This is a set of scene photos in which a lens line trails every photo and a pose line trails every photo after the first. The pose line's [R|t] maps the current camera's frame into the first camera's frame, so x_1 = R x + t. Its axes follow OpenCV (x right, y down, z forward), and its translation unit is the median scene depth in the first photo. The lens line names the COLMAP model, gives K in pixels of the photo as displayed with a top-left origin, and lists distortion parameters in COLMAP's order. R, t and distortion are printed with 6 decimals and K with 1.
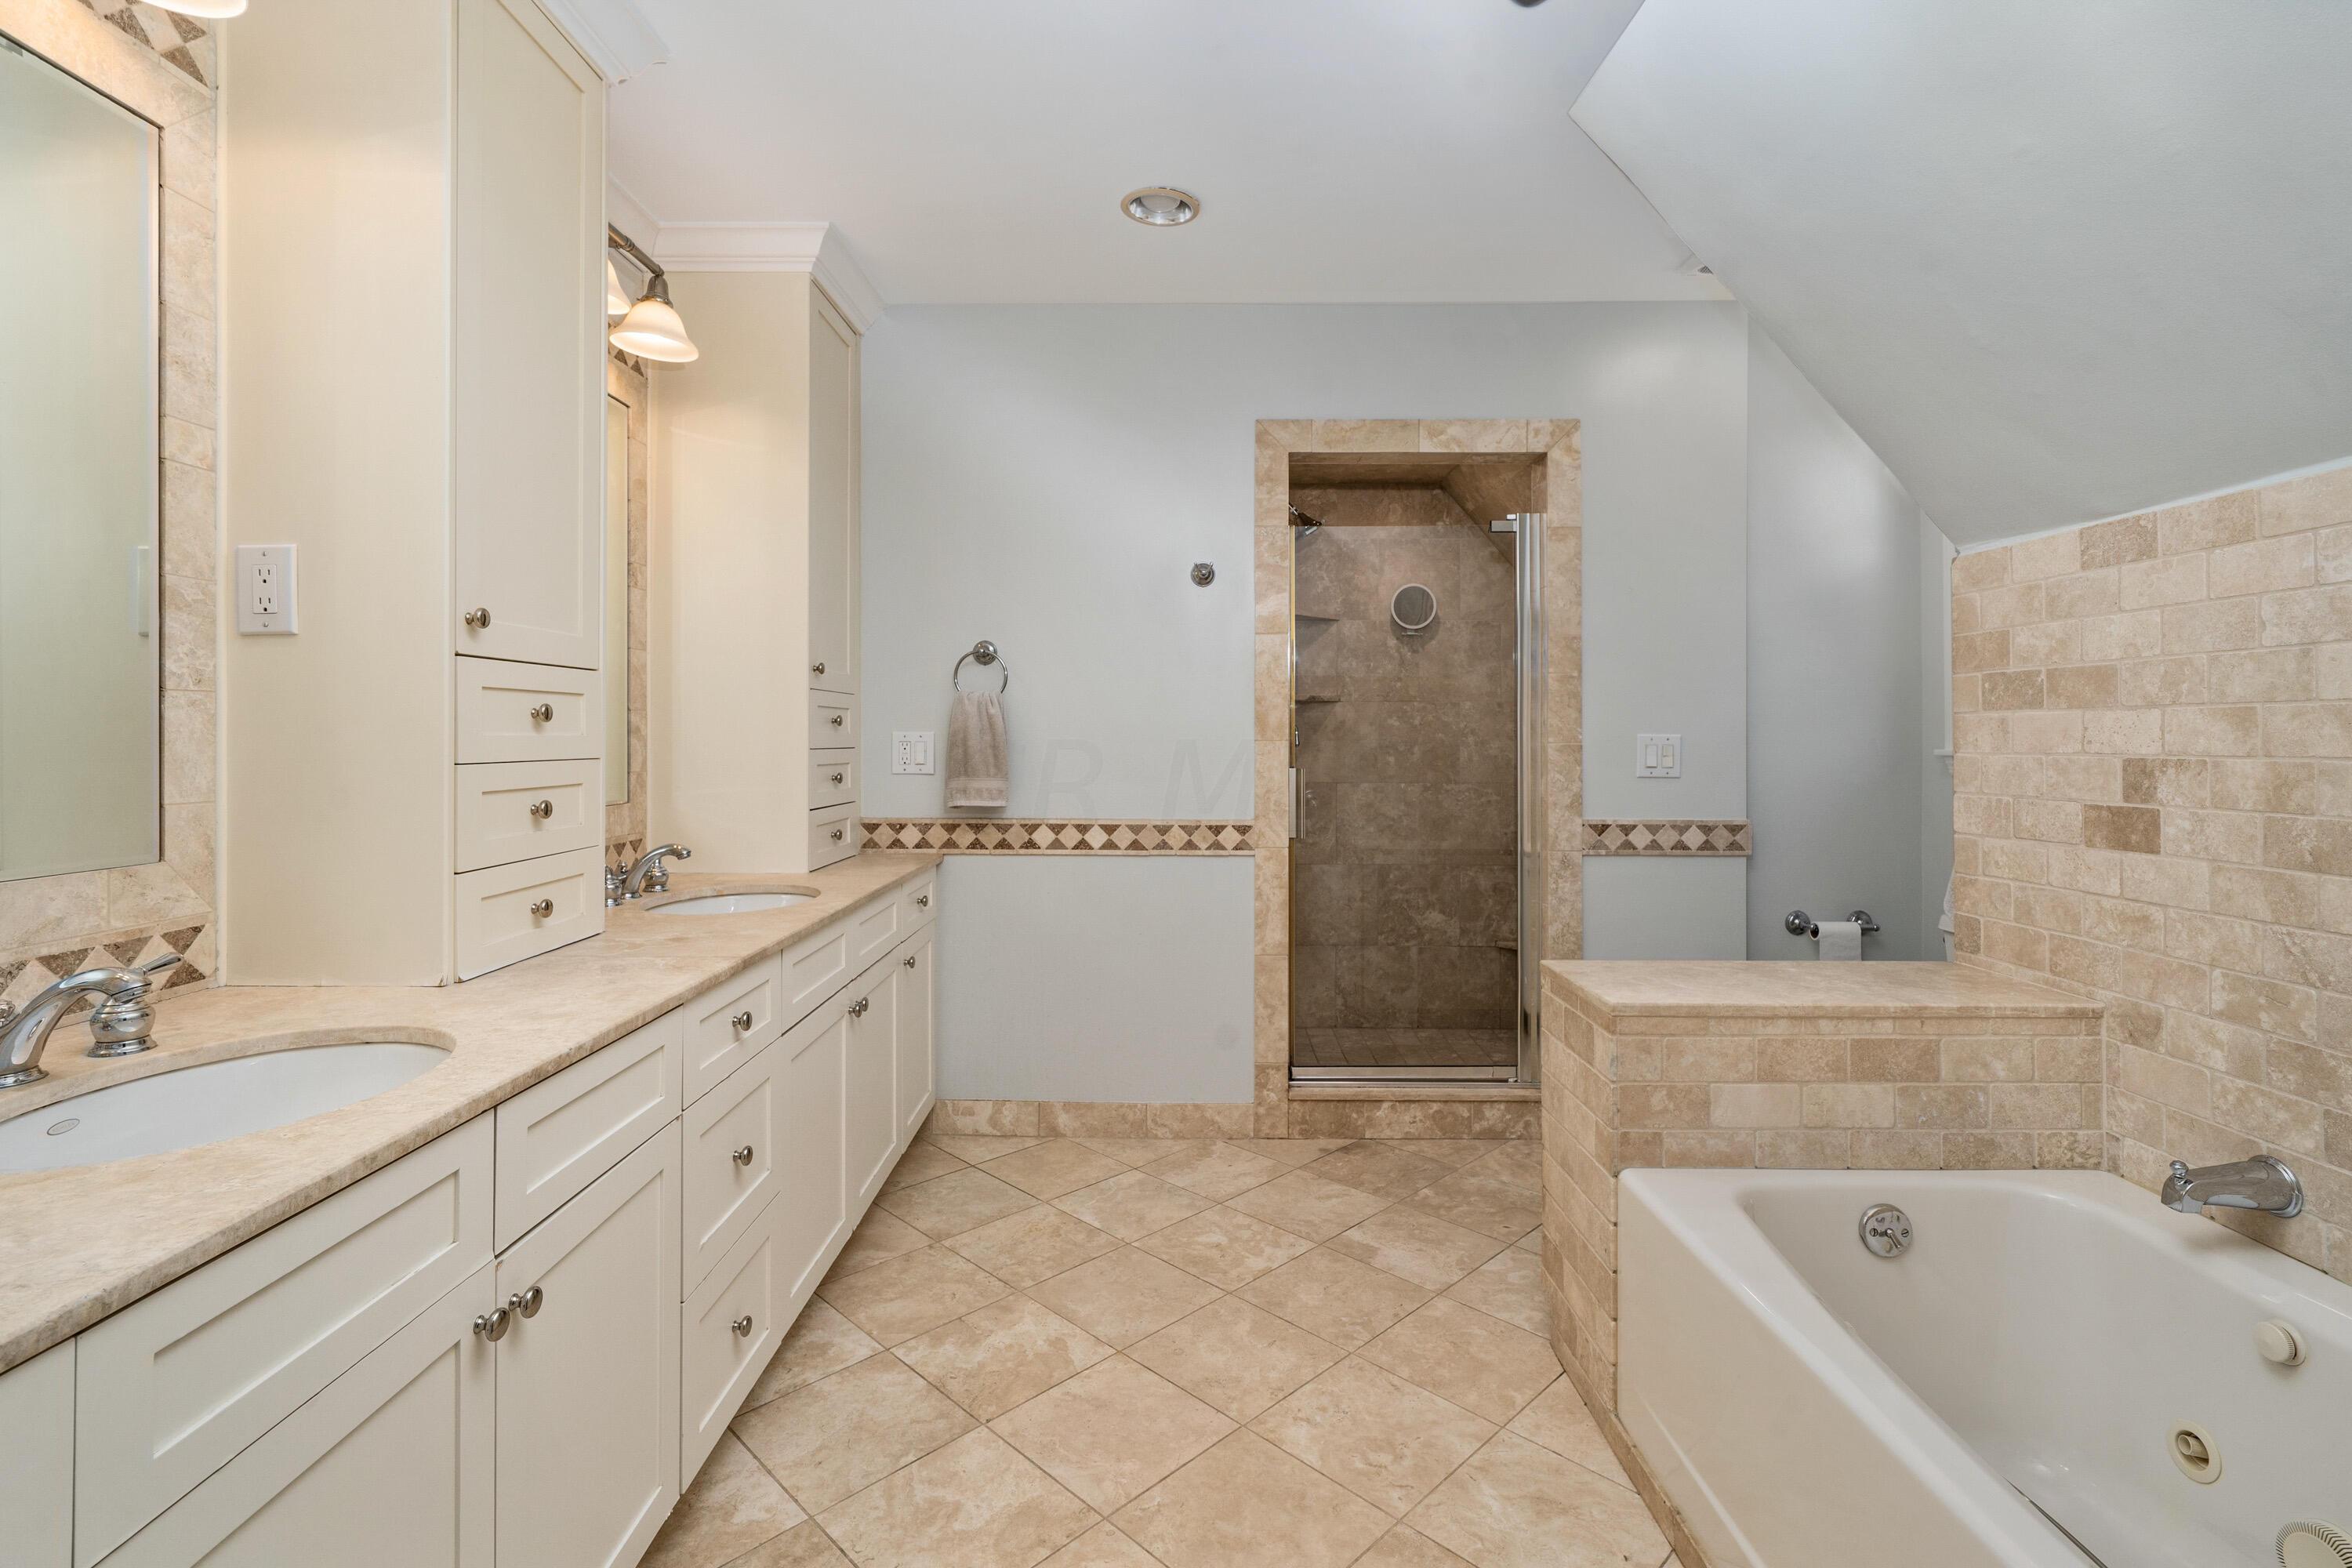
lens RADIAL K [[1071.4, 0, 1146.2], [0, 1071.4, 727.6], [0, 0, 1]] dist [-0.001846, 0.001543]
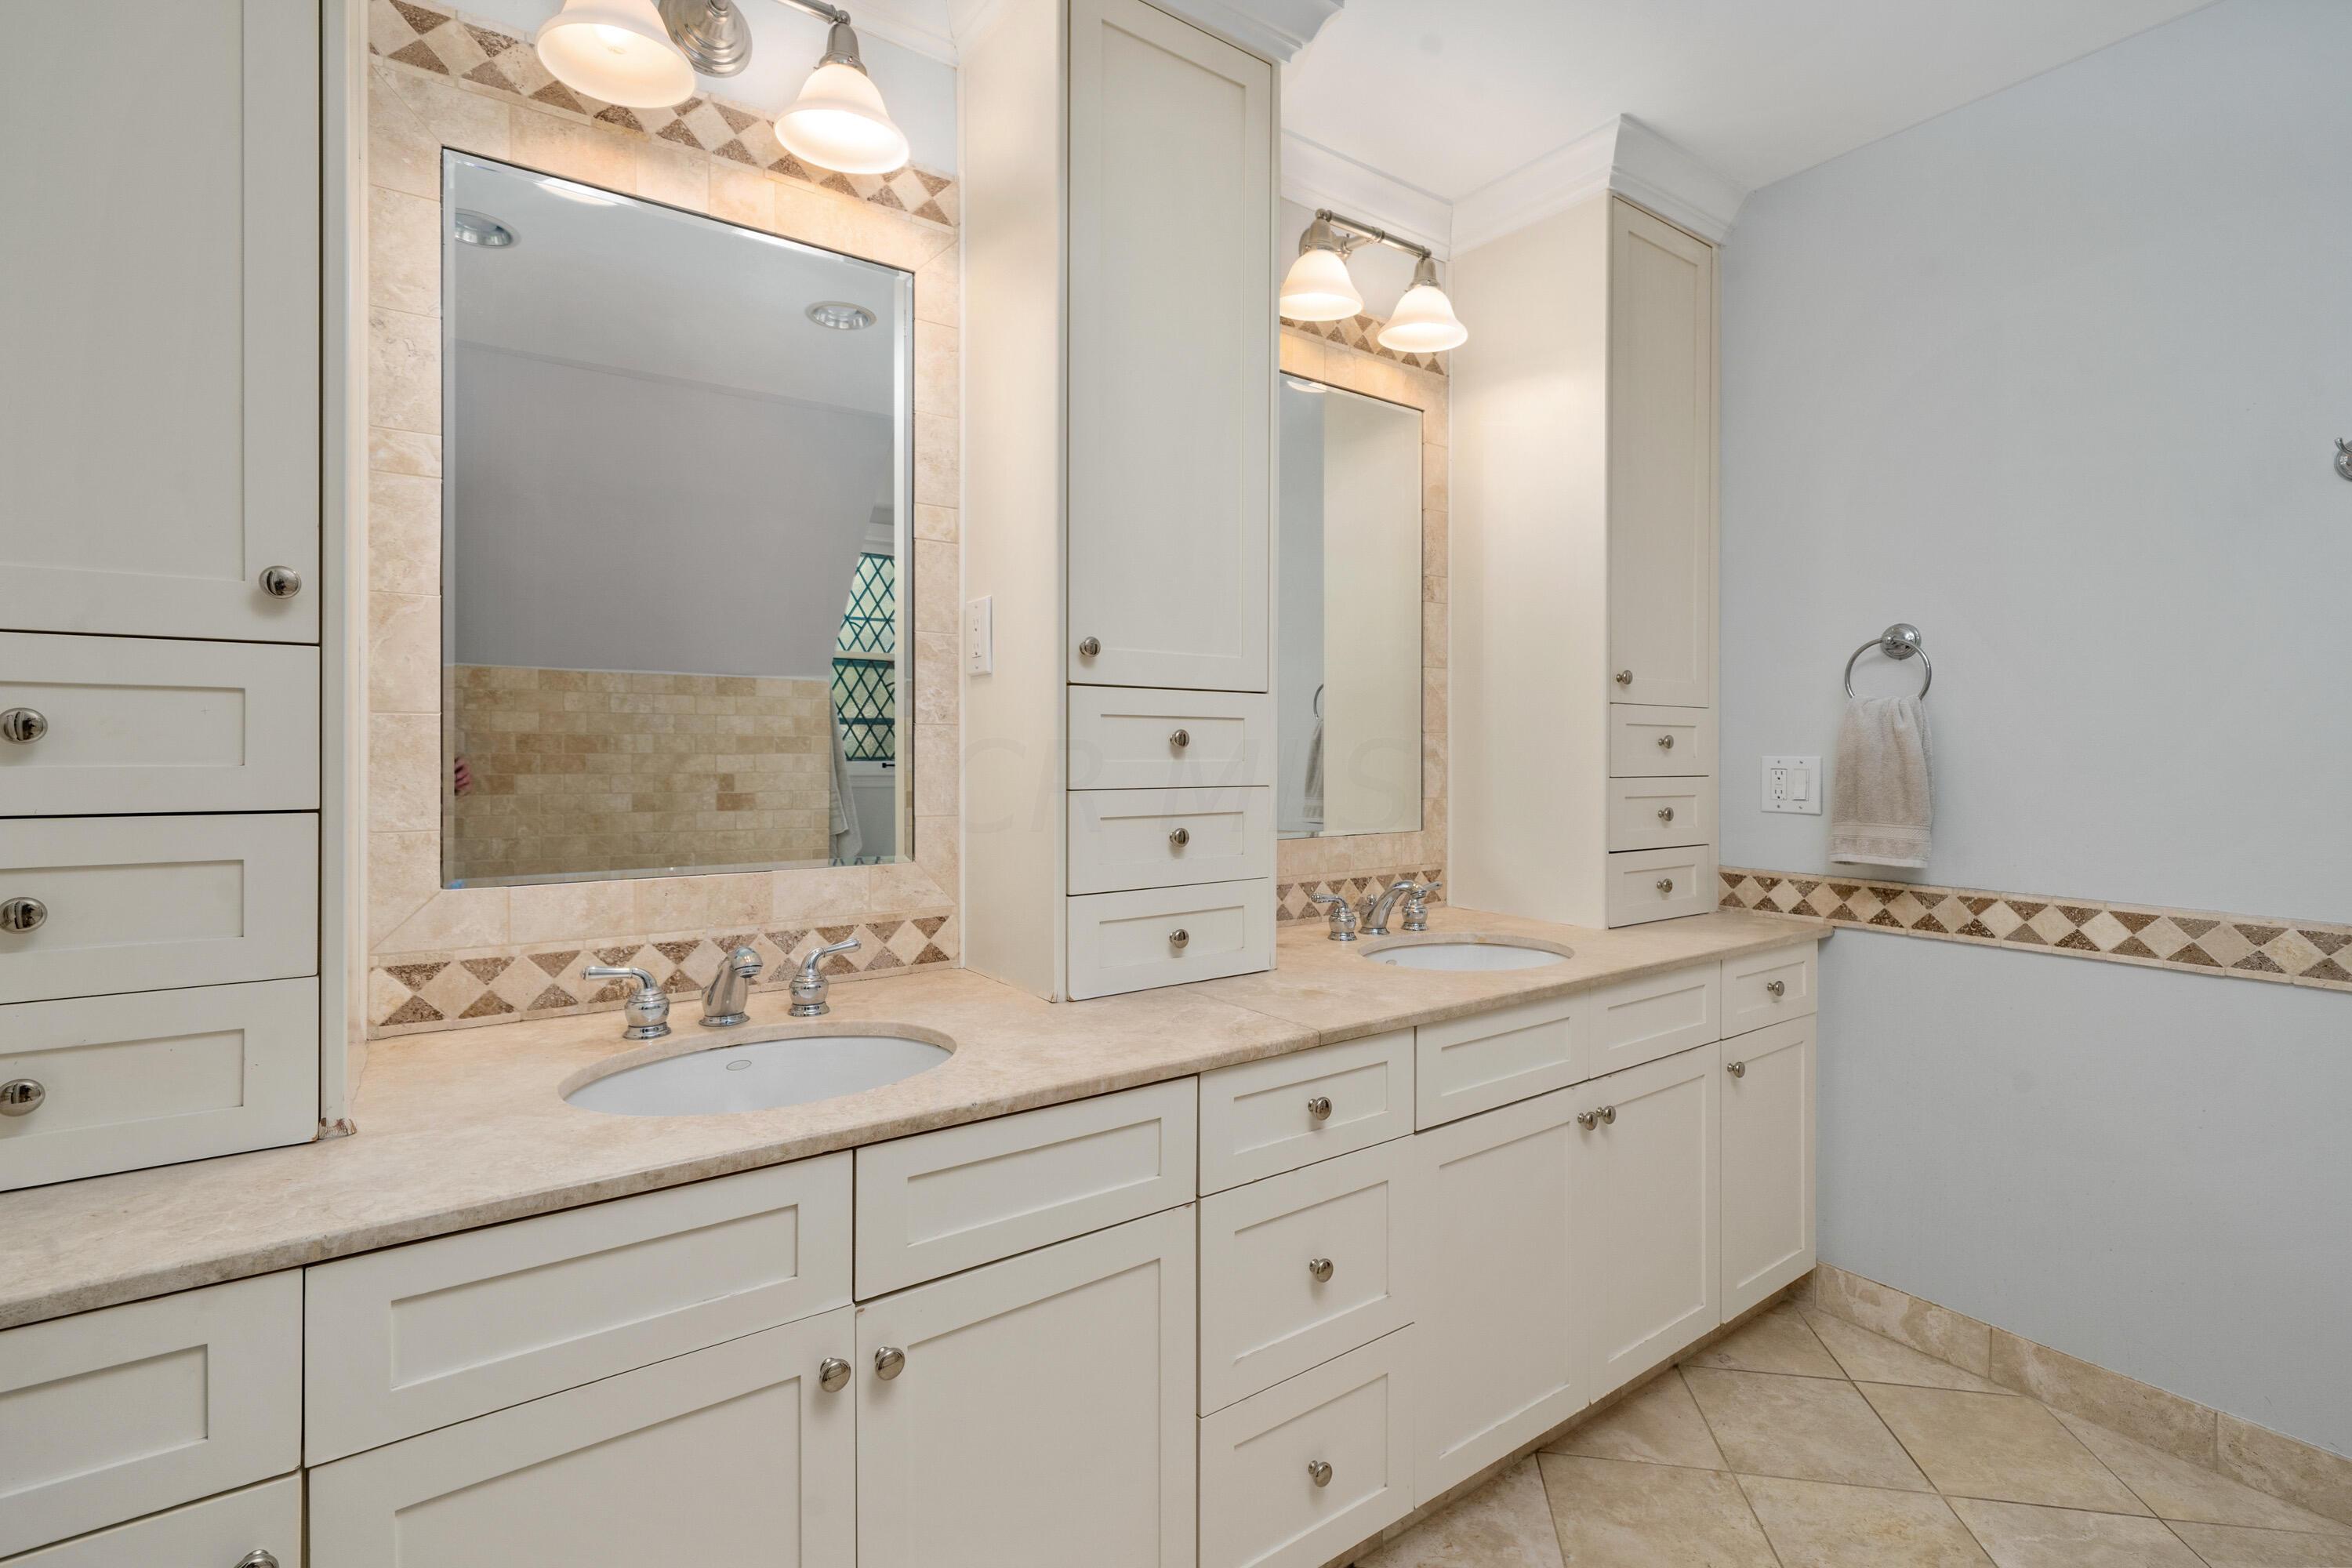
lens RADIAL K [[1071.4, 0, 1173.4], [0, 1071.4, 754.1], [0, 0, 1]] dist [-0.001846, 0.001543]
pose [[0.608991, 0.003239, -0.793170, 0.131351], [0.002514, 0.999979, 0.006014, -0.003629], [0.793173, -0.005656, 0.608970, 0.248779]]
